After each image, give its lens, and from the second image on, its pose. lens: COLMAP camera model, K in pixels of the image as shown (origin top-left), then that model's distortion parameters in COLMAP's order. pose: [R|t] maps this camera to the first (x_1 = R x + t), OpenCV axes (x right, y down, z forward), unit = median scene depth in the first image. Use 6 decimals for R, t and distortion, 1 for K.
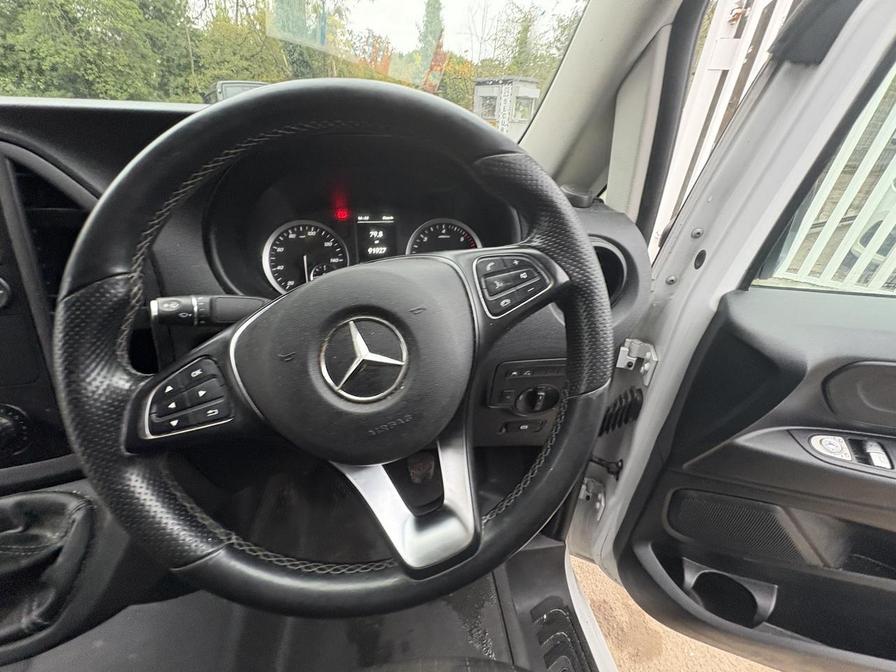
lens RADIAL K [[355.8, 0, 448.1], [0, 355.8, 335.1], [0, 0, 1]] dist [0.000046, 0.000290]
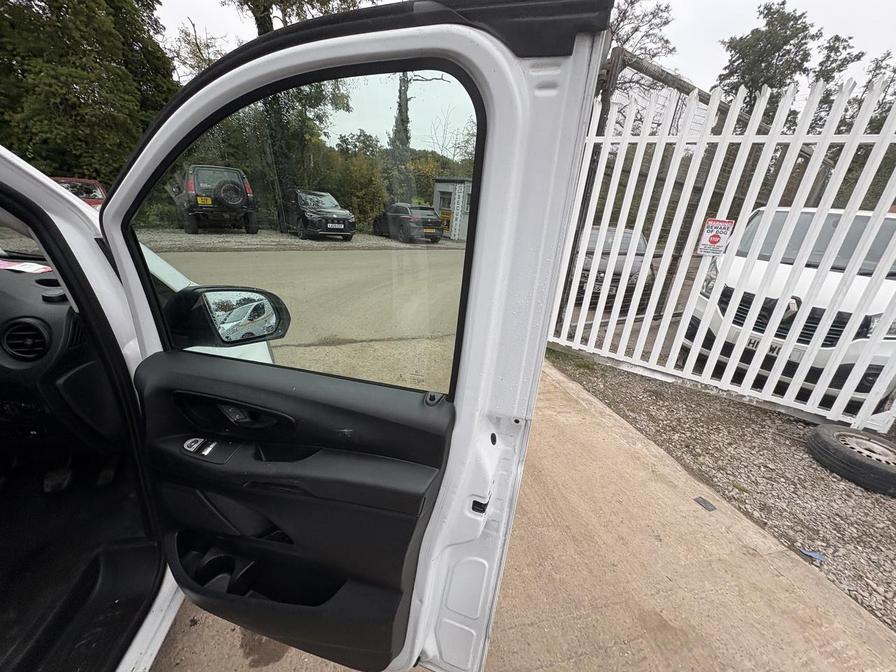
lens RADIAL K [[355.8, 0, 450.7], [0, 355.8, 336.5], [0, 0, 1]] dist [0.000046, 0.000290]
pose [[0.997358, 0.045065, 0.056983, 1.386859], [-0.033350, 0.980833, -0.191976, 0.061313], [-0.064542, 0.189569, 0.979744, -0.524662]]
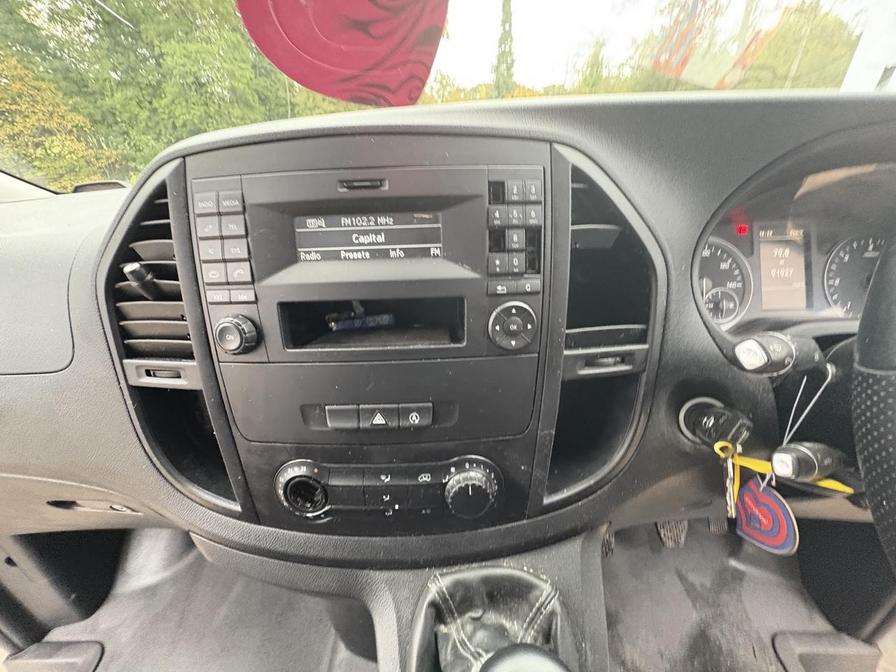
lens RADIAL K [[355.8, 0, 447.5], [0, 355.8, 334.4], [0, 0, 1]] dist [0.000046, 0.000290]
pose [[0.987805, 0.017210, -0.154742, -0.546947], [-0.026605, 0.997912, -0.058849, -0.020328], [0.153406, 0.062248, 0.986201, 0.065826]]
